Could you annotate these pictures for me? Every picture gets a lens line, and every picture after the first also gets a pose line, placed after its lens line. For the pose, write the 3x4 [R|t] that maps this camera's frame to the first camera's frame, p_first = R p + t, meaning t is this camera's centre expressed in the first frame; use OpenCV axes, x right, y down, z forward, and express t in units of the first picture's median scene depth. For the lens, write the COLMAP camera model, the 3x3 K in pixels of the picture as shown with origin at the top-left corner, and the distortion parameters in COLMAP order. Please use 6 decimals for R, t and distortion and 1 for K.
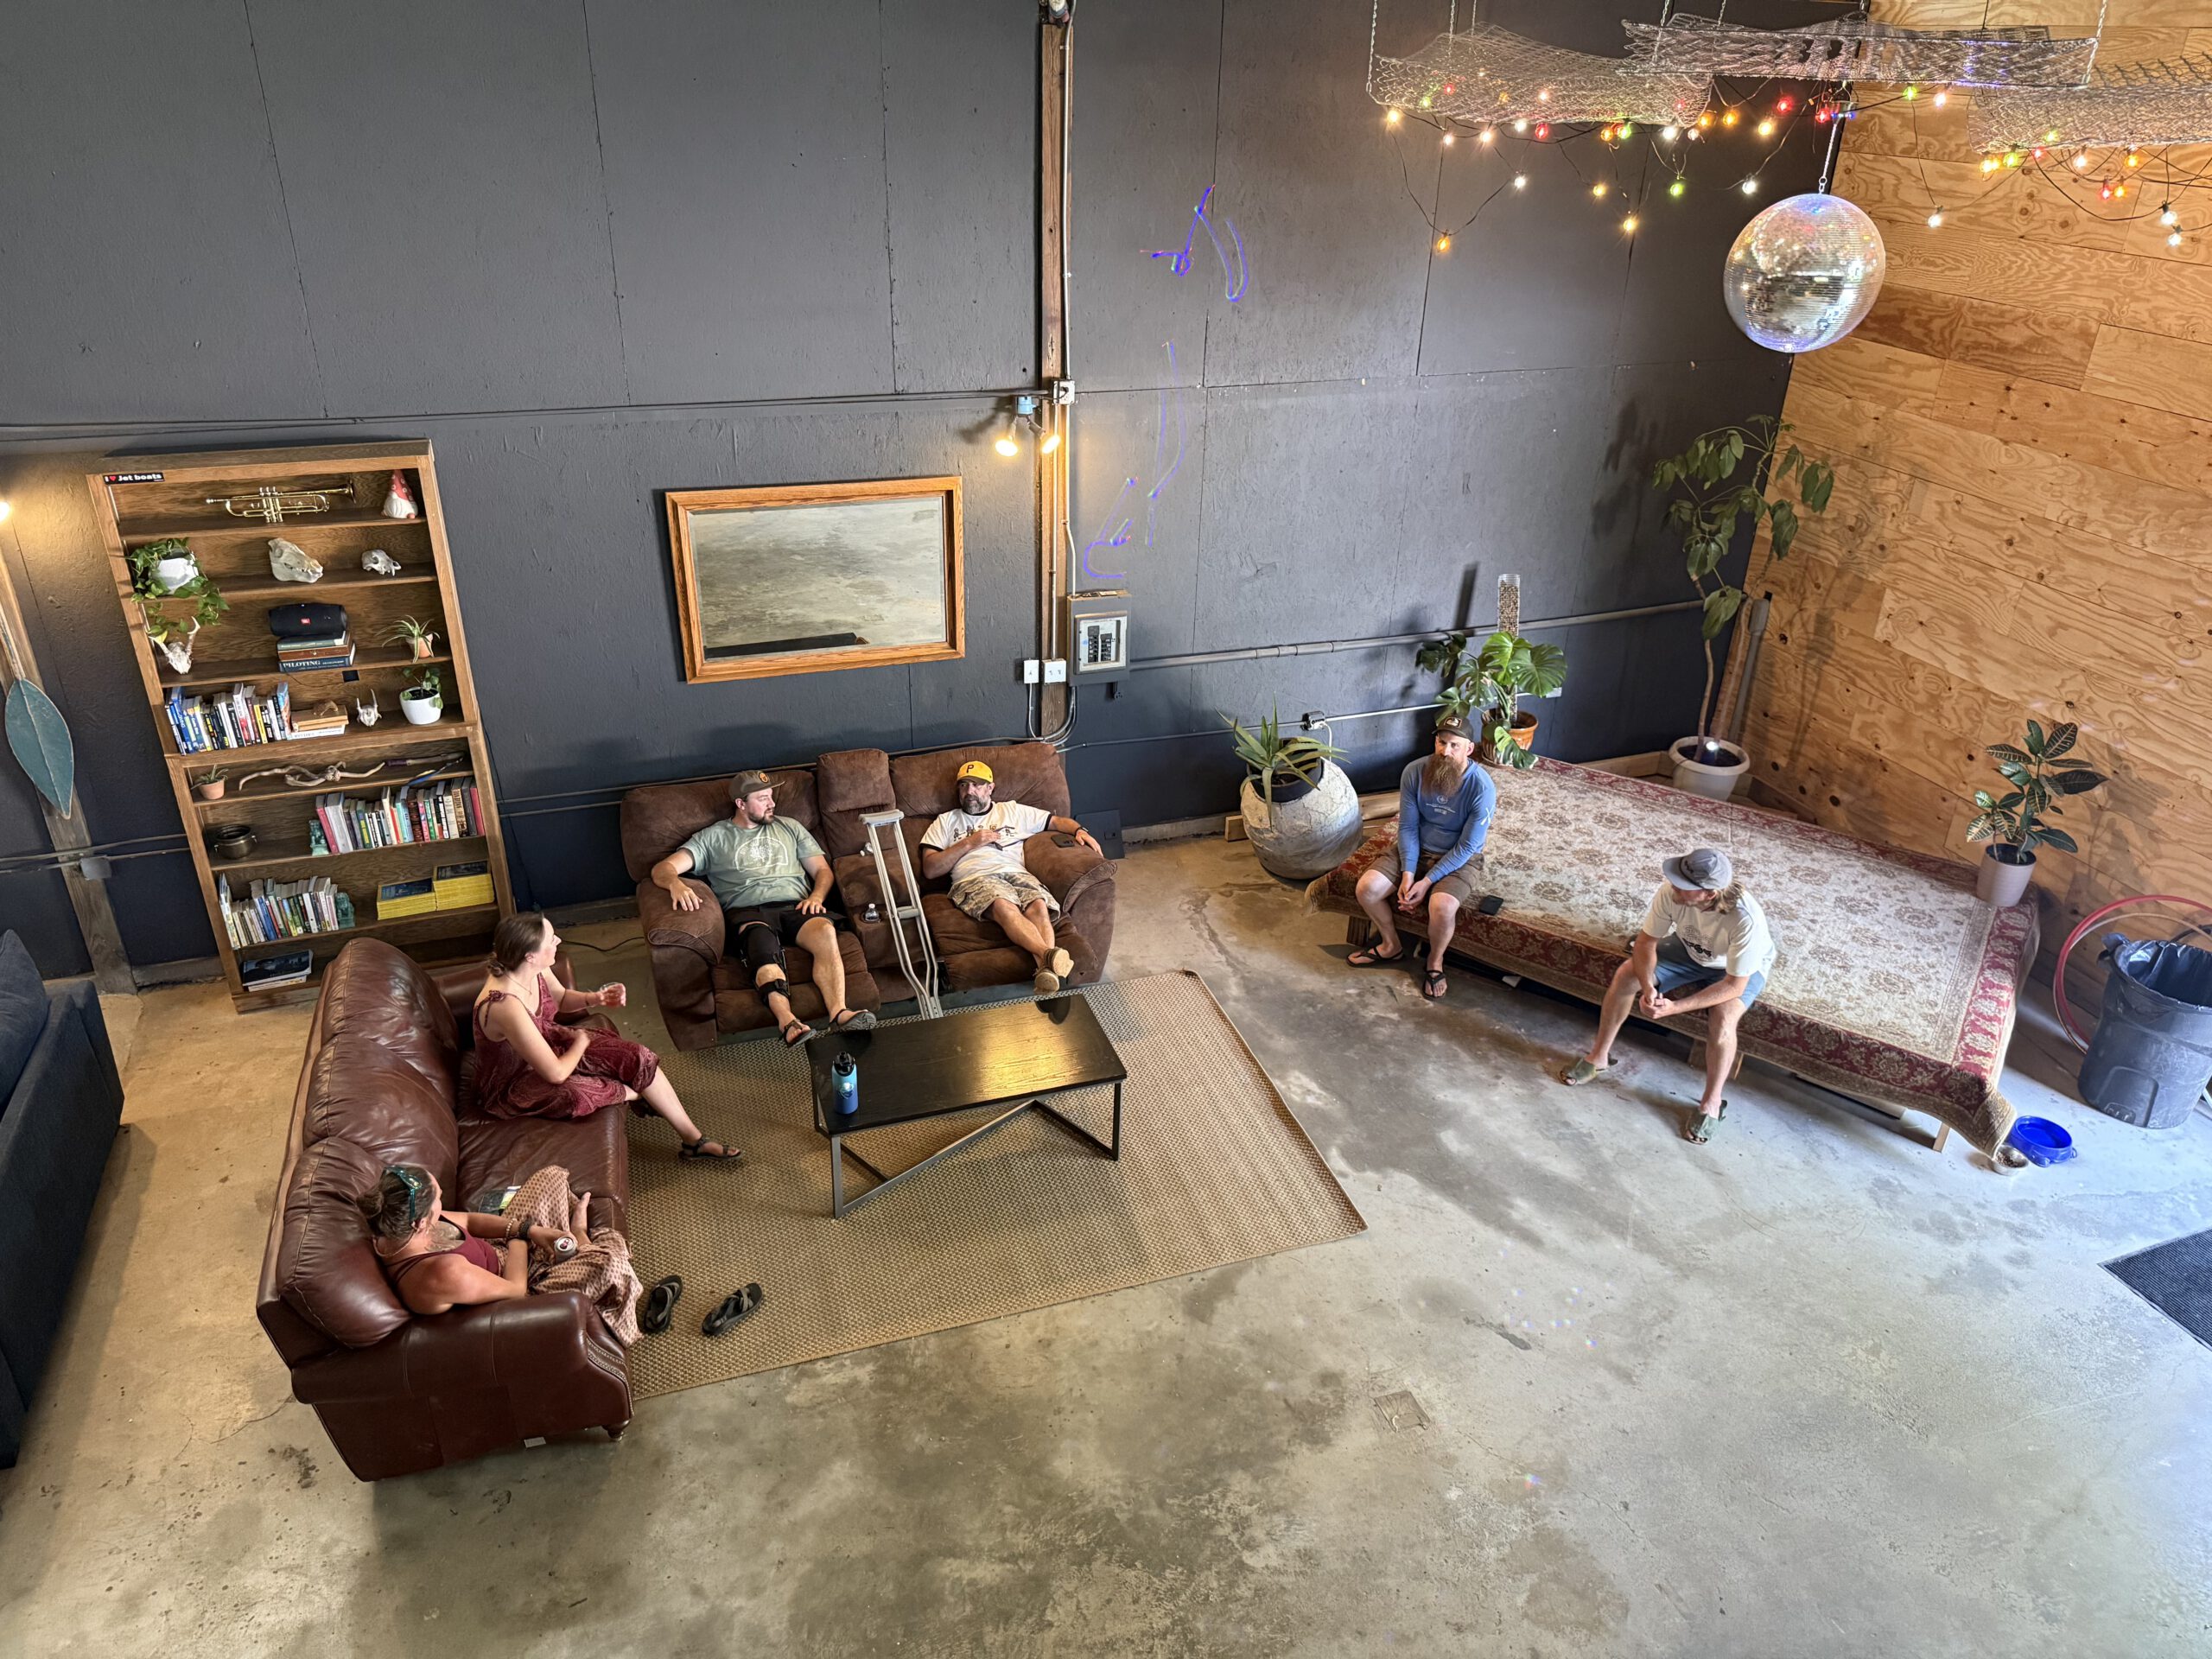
lens RADIAL K [[1554.9, 0, 1106.0], [0, 1554.9, 829.5], [0, 0, 1]] dist [0.097441, -0.108412]
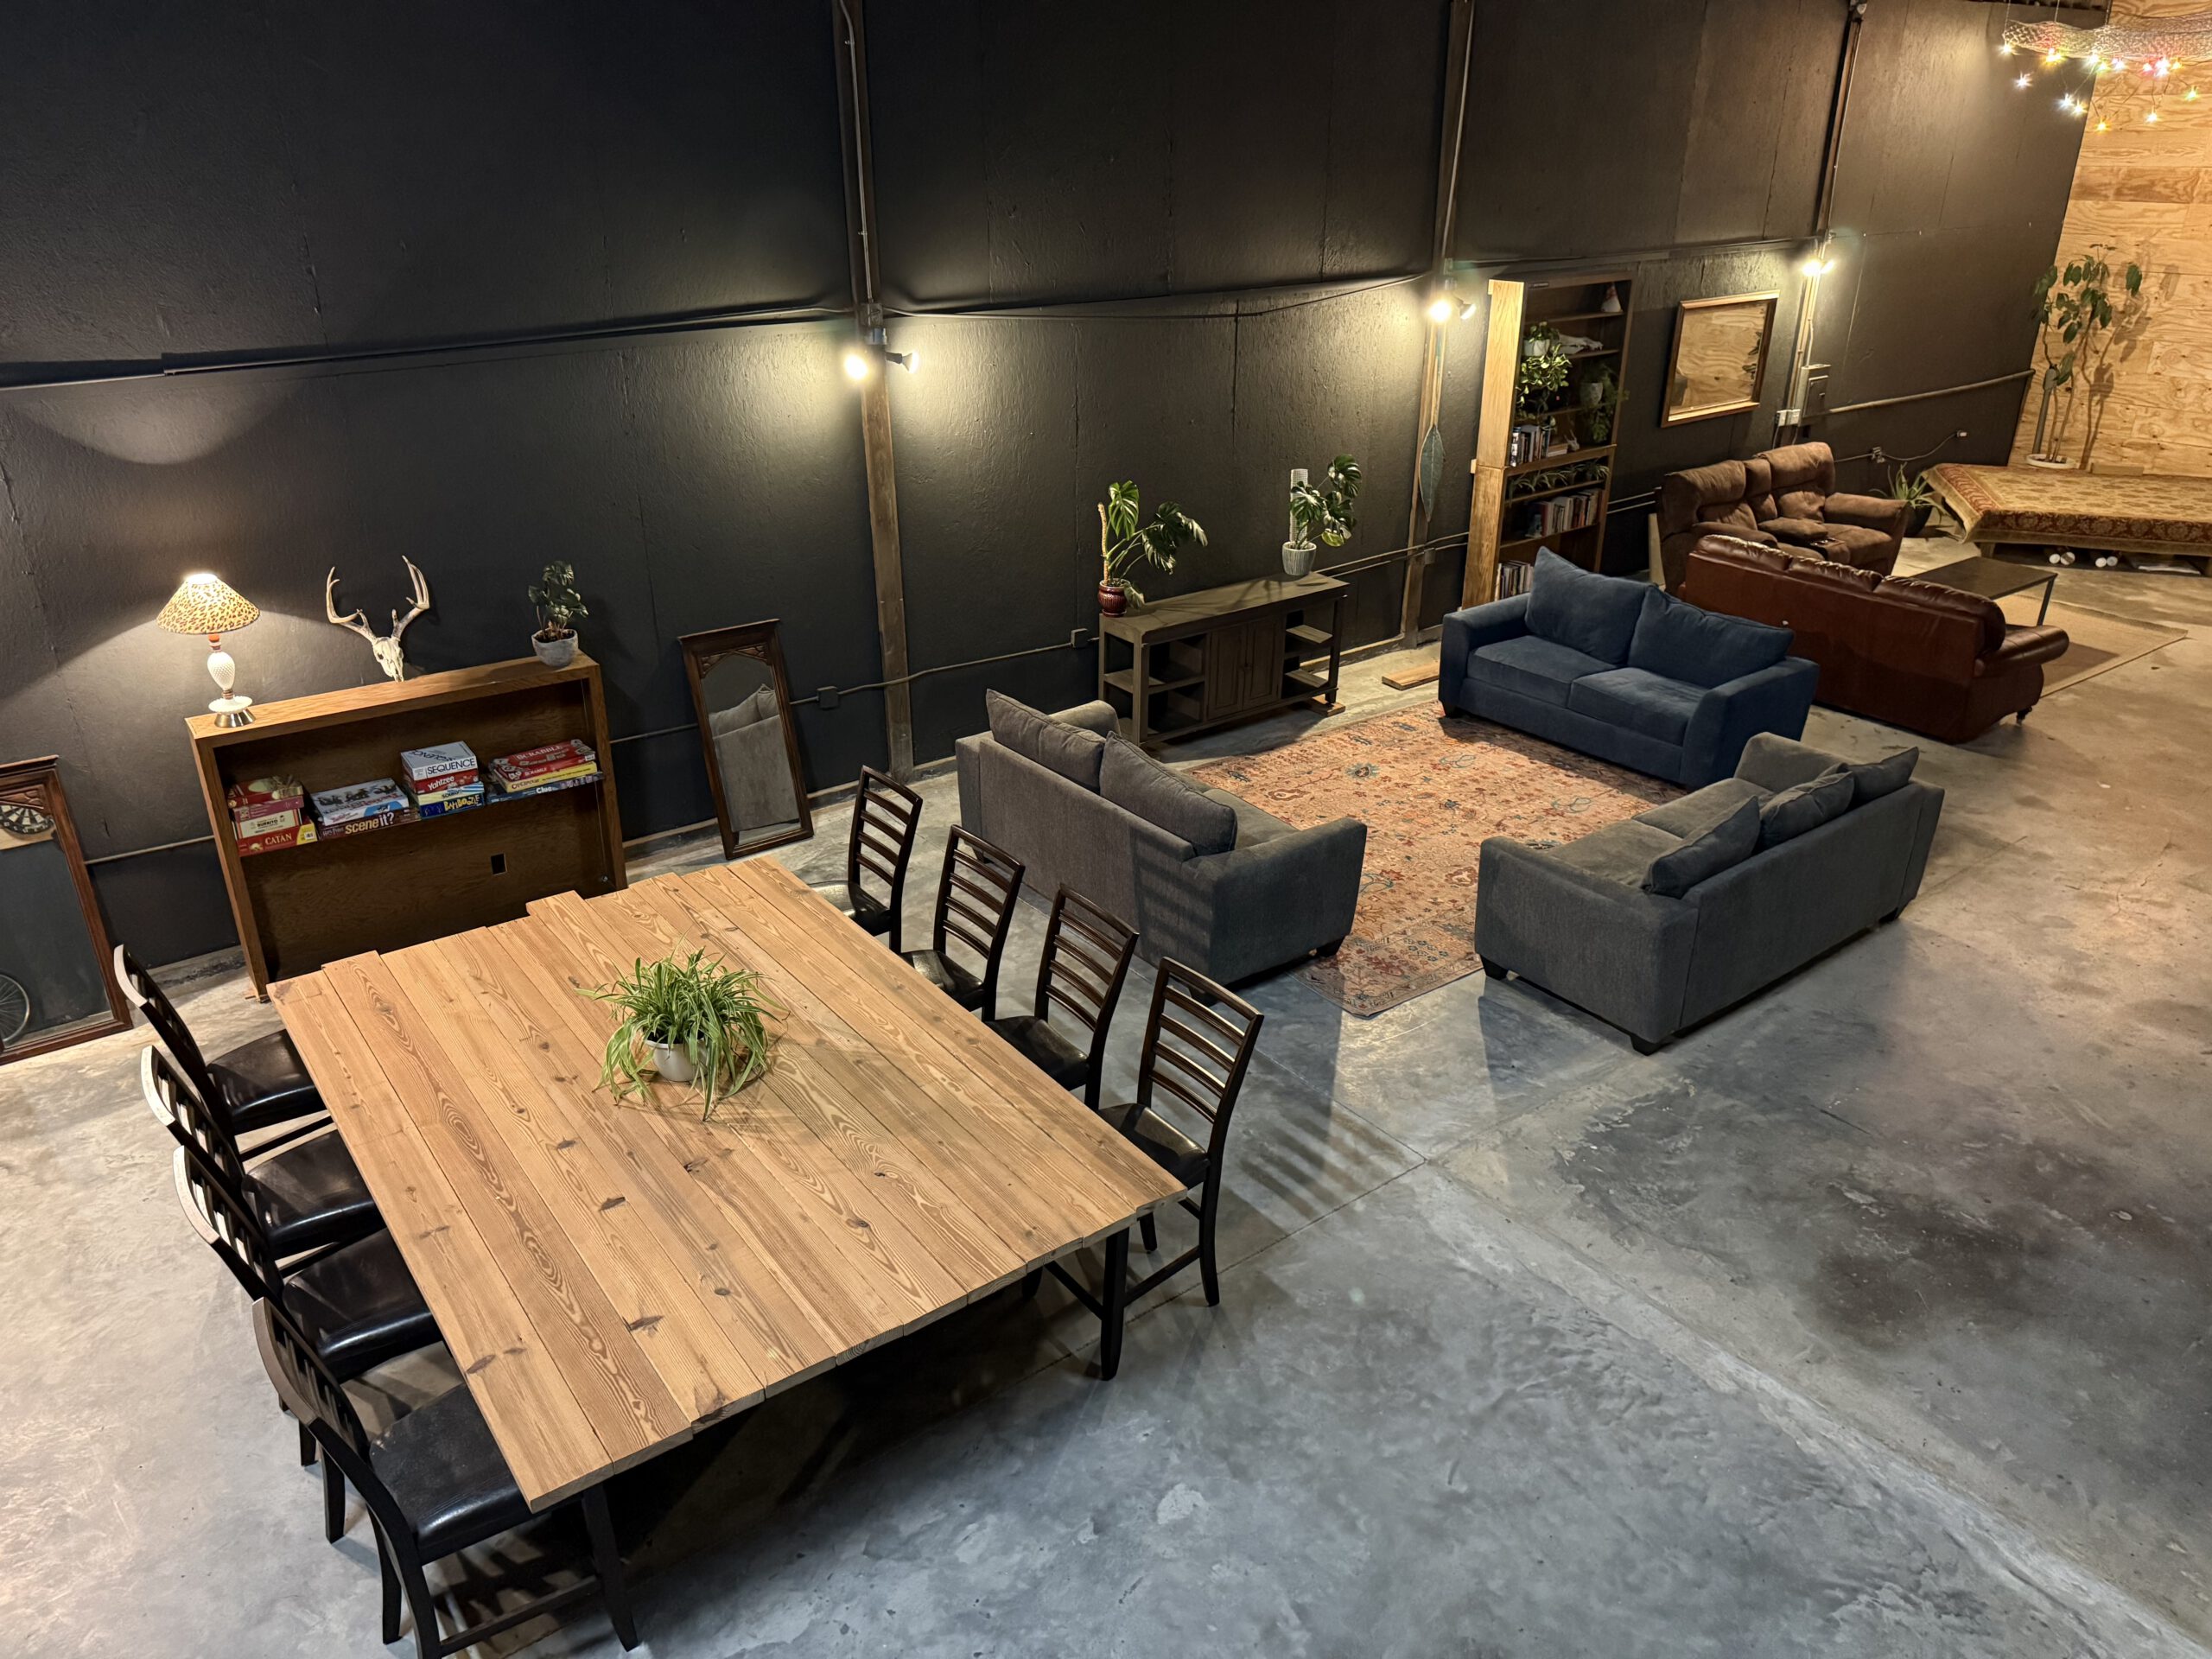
lens RADIAL K [[1554.9, 0, 1106.0], [0, 1554.9, 829.5], [0, 0, 1]] dist [0.097441, -0.108412]
pose [[0.952409, -0.150651, 0.264994, -1.187326], [0.161940, 0.986574, -0.021150, 0.234252], [-0.258250, 0.063056, 0.964018, -0.353119]]
